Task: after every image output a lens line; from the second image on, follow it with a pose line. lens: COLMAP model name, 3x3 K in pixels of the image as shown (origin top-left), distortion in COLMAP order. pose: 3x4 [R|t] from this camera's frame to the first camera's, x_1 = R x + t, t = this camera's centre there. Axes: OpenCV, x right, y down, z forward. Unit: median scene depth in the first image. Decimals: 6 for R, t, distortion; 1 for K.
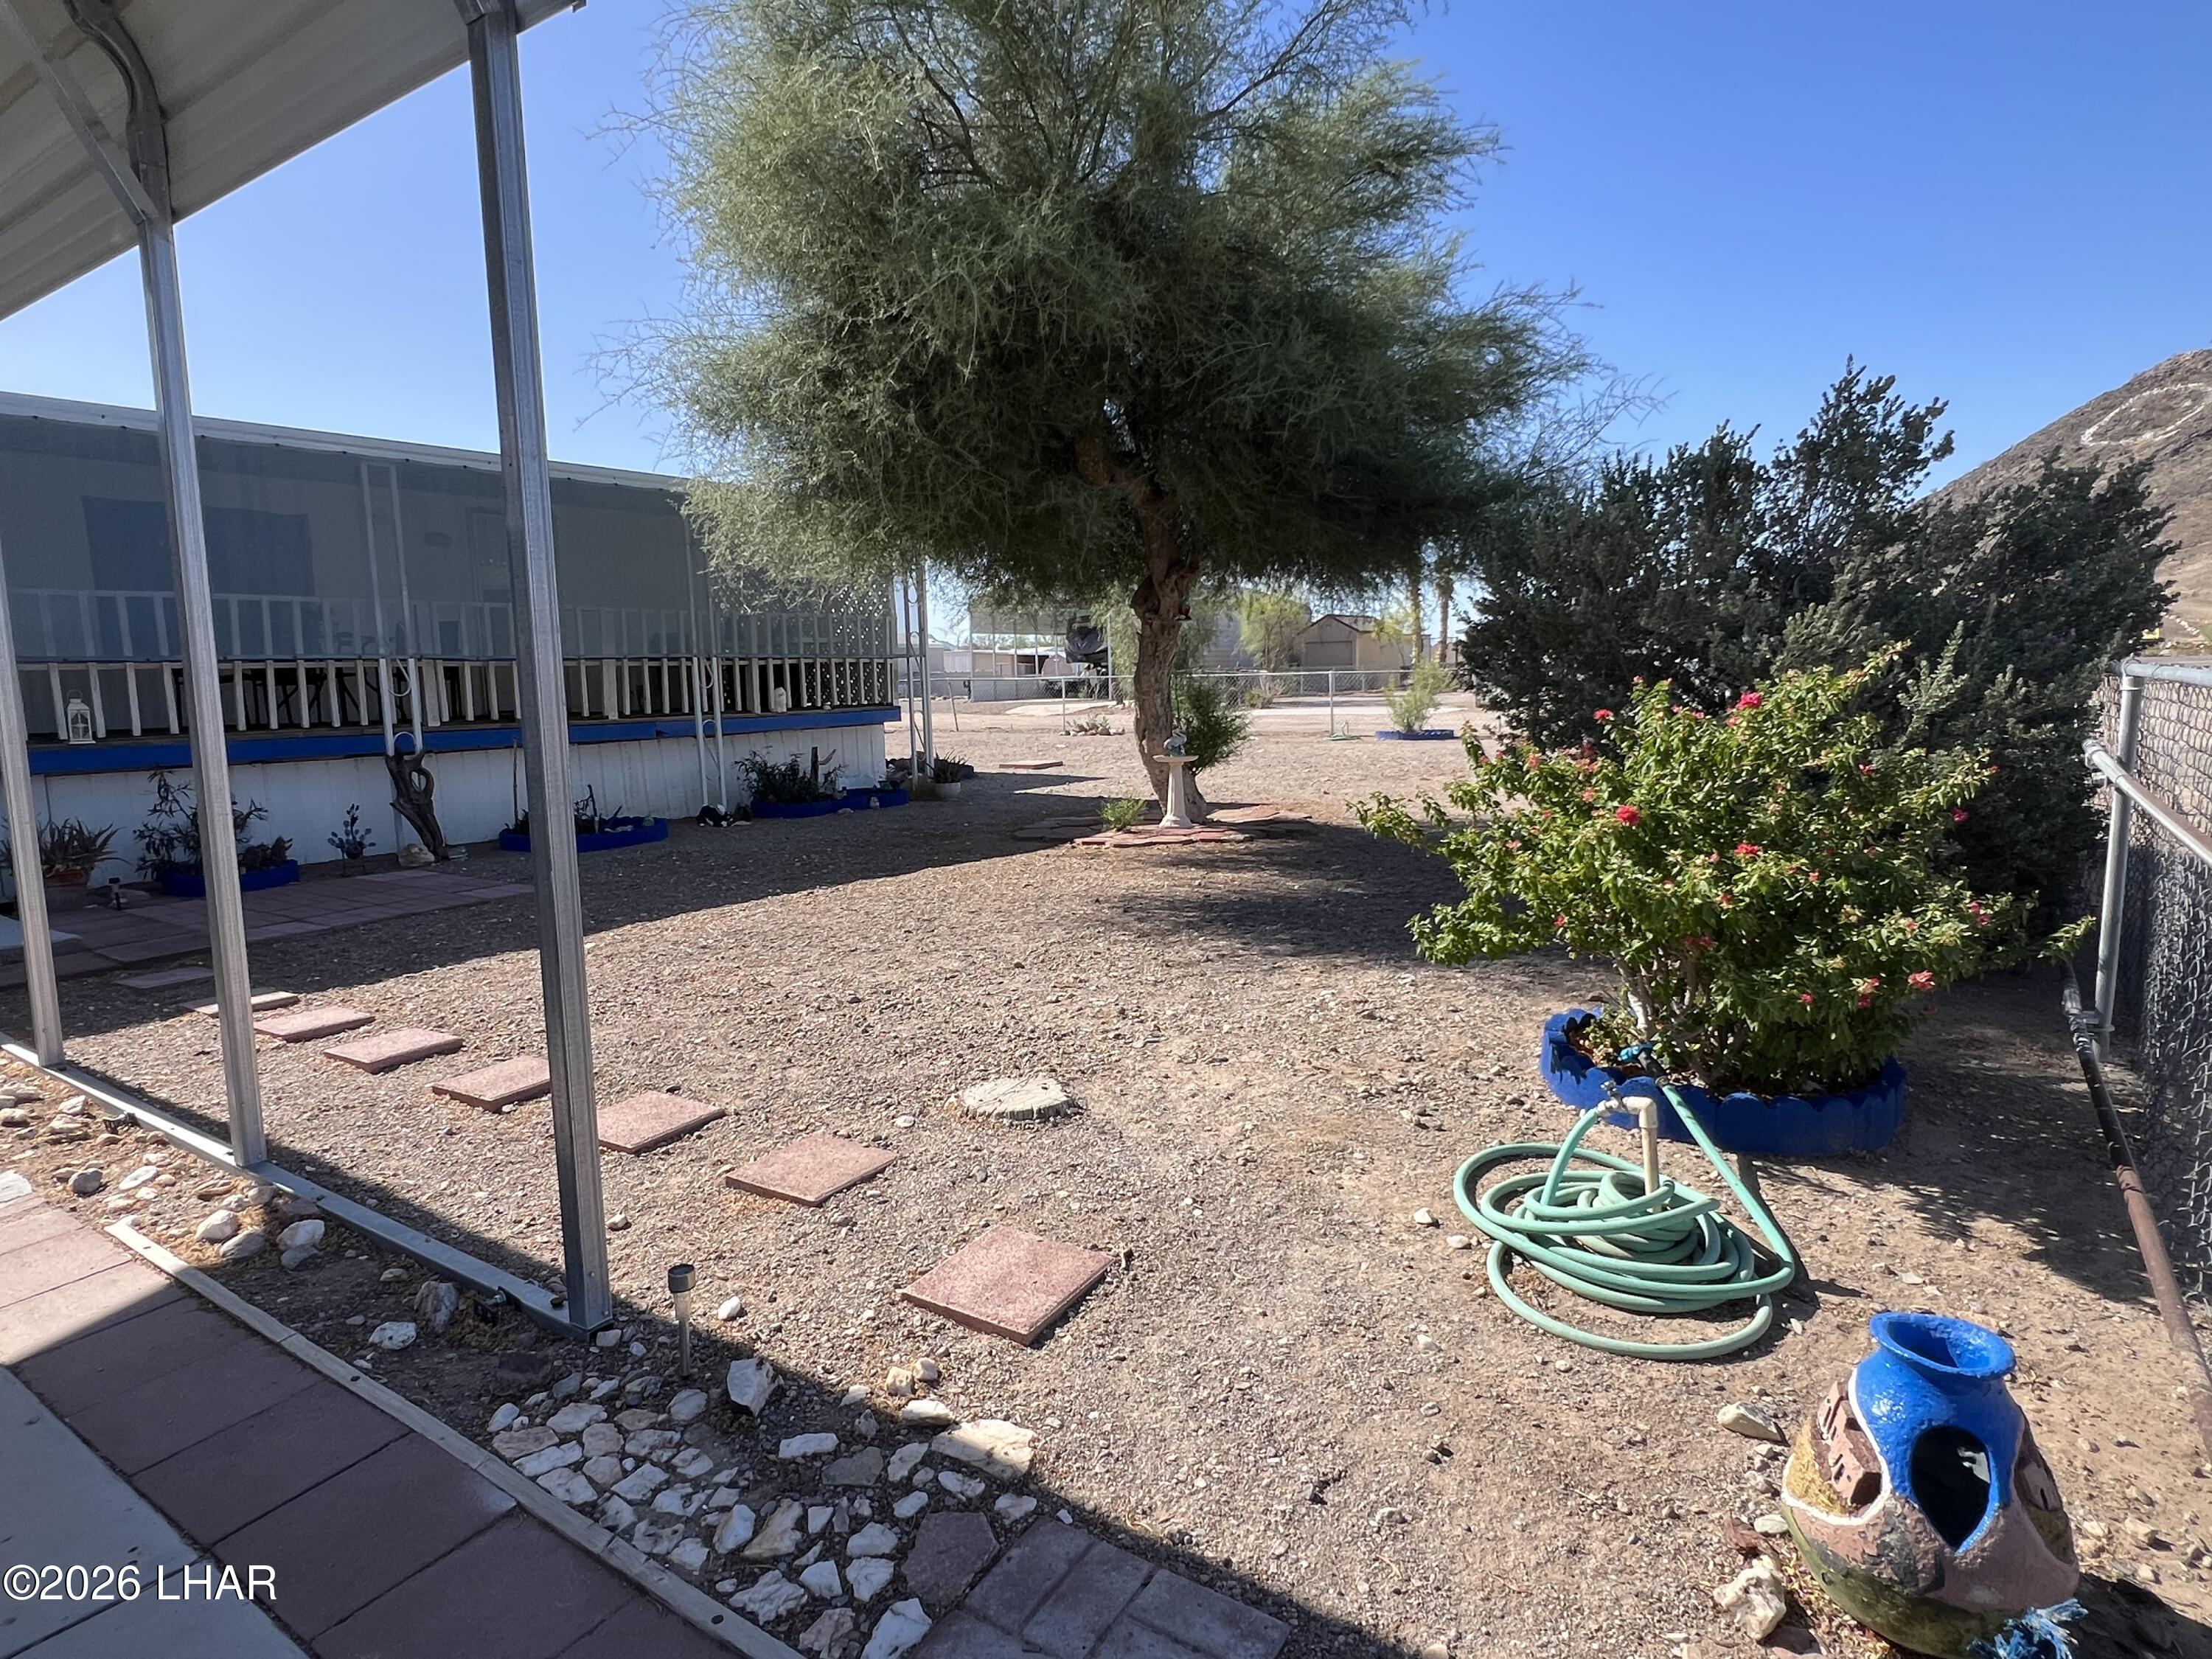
lens RADIAL K [[1232.6, 0, 1103.9], [0, 1232.6, 823.9], [0, 0, 1]] dist [-0.004068, -0.000331]
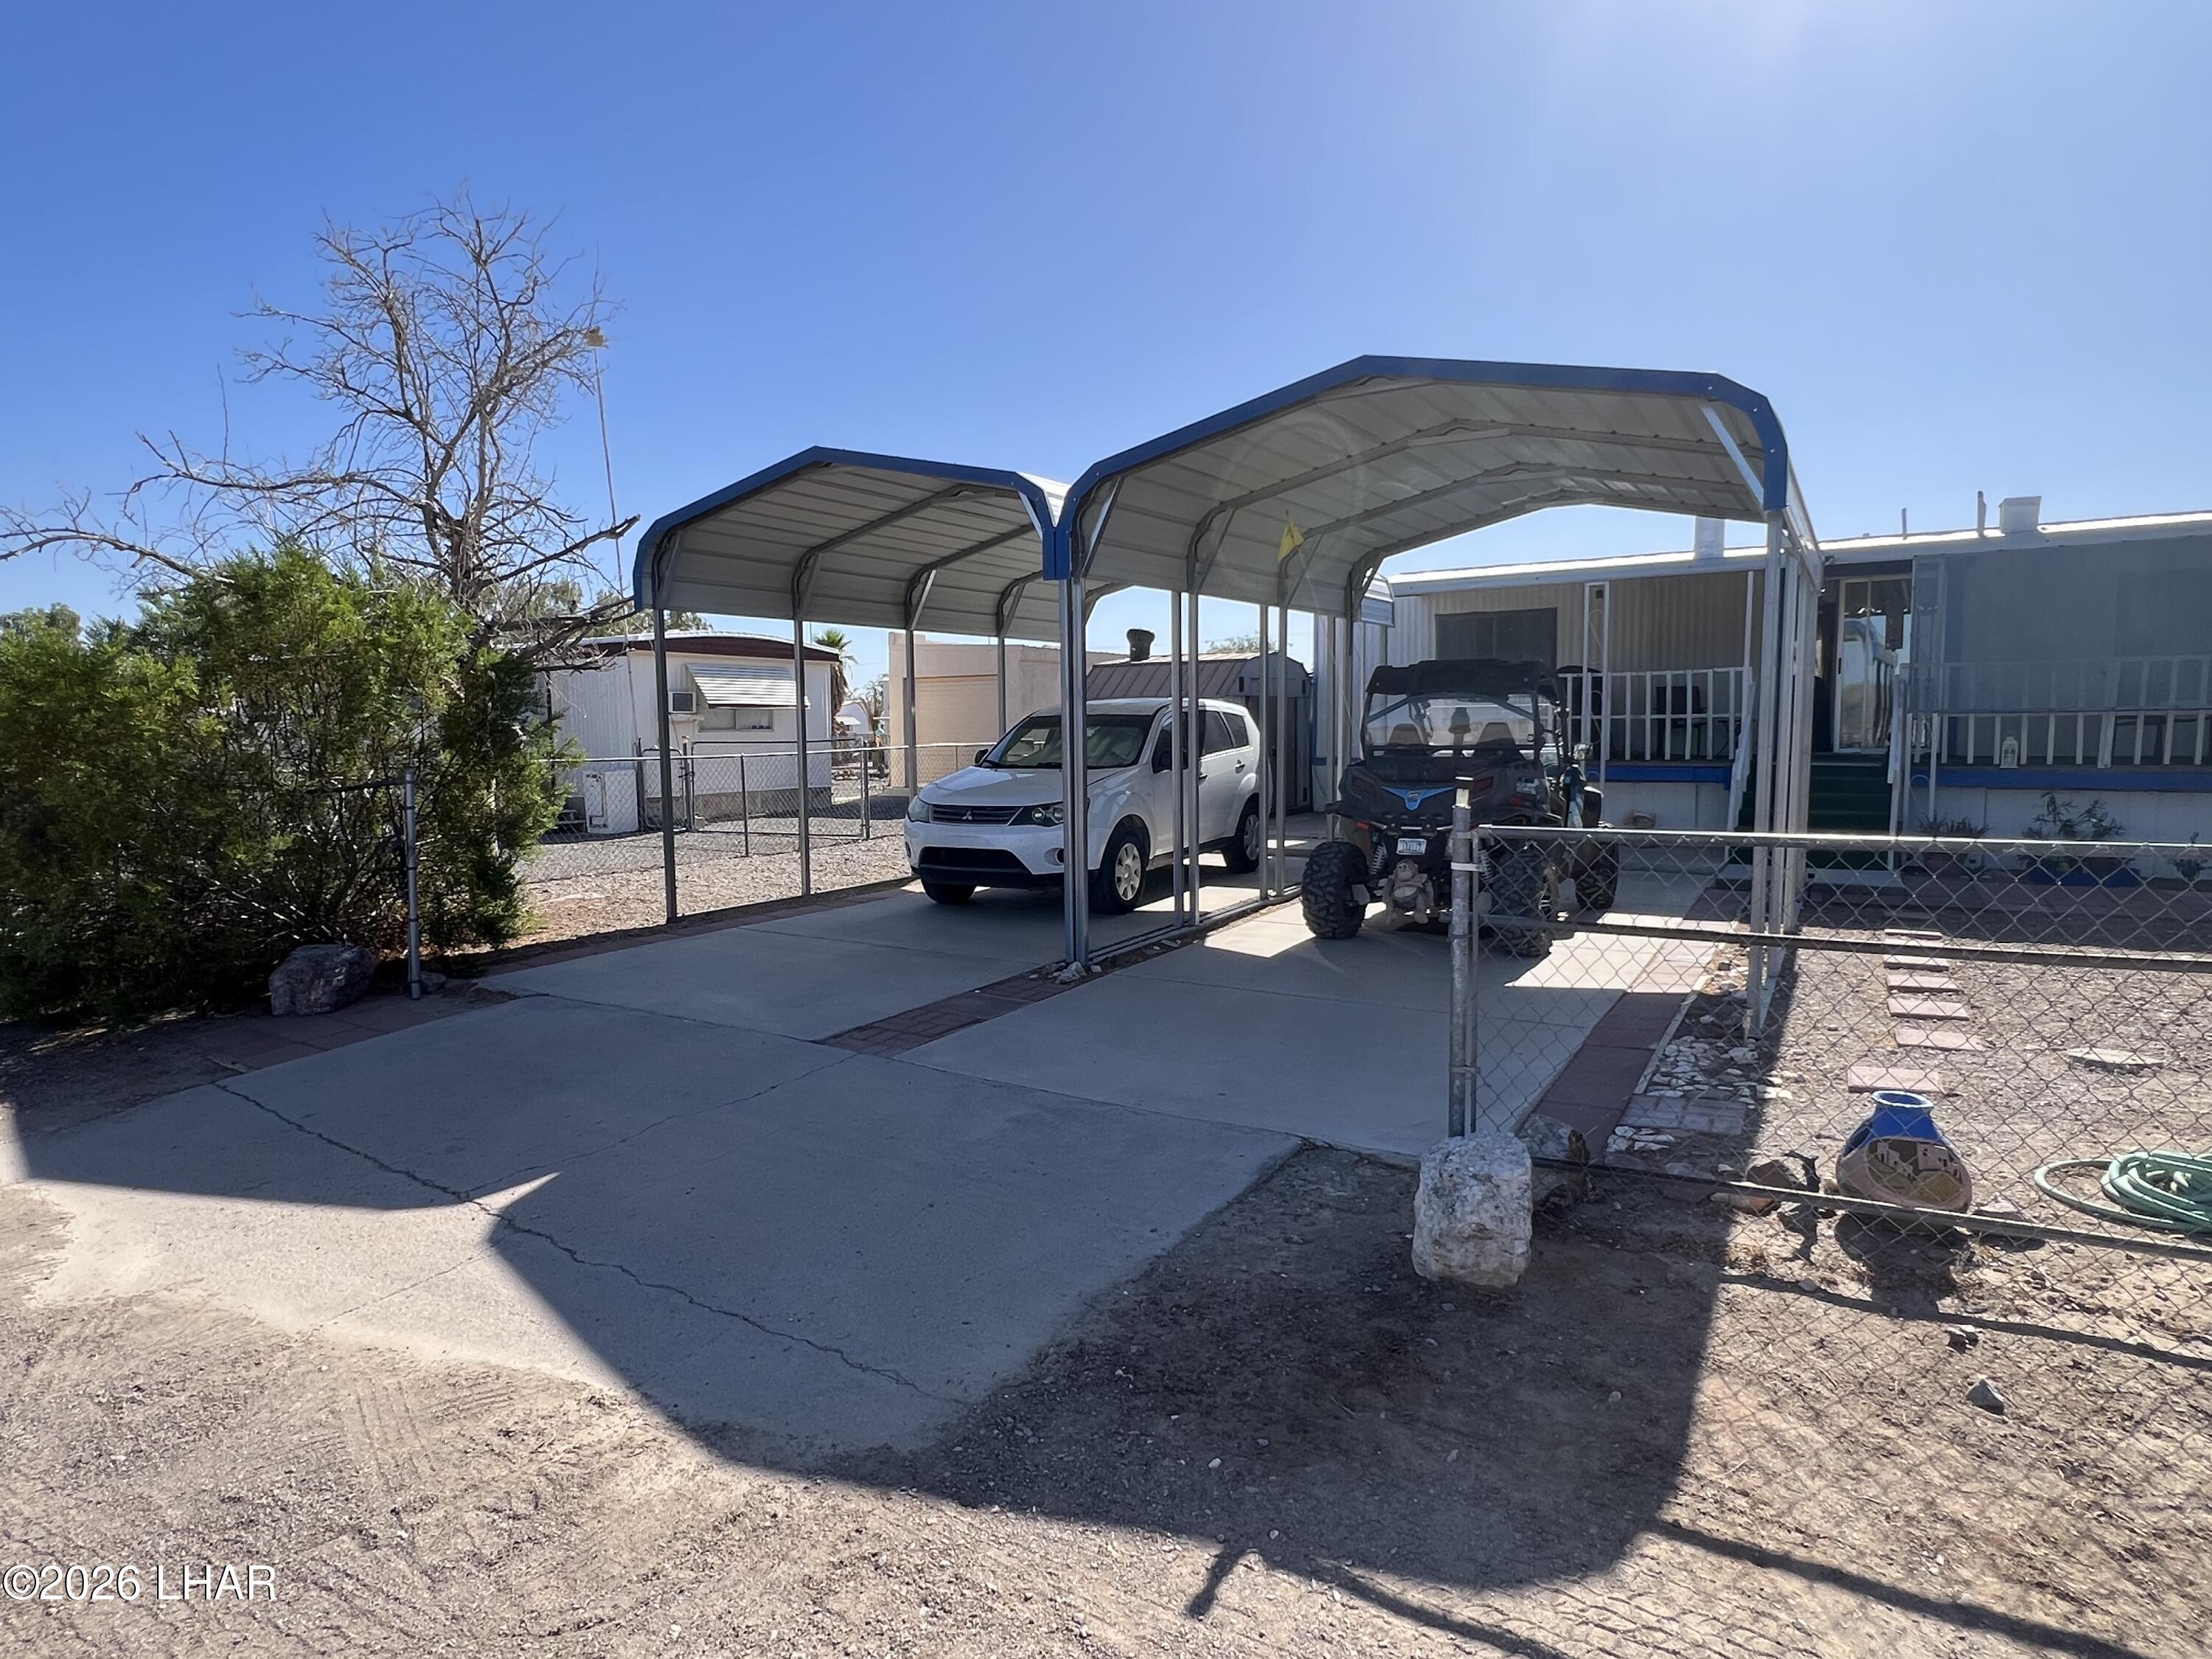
lens RADIAL K [[1232.6, 0, 1105.9], [0, 1232.6, 832.5], [0, 0, 1]] dist [-0.004068, -0.000331]
pose [[0.055857, 0.112580, -0.992071, 2.092699], [-0.114710, 0.987767, 0.105633, -0.089286], [0.991827, 0.107900, 0.068088, -0.475249]]
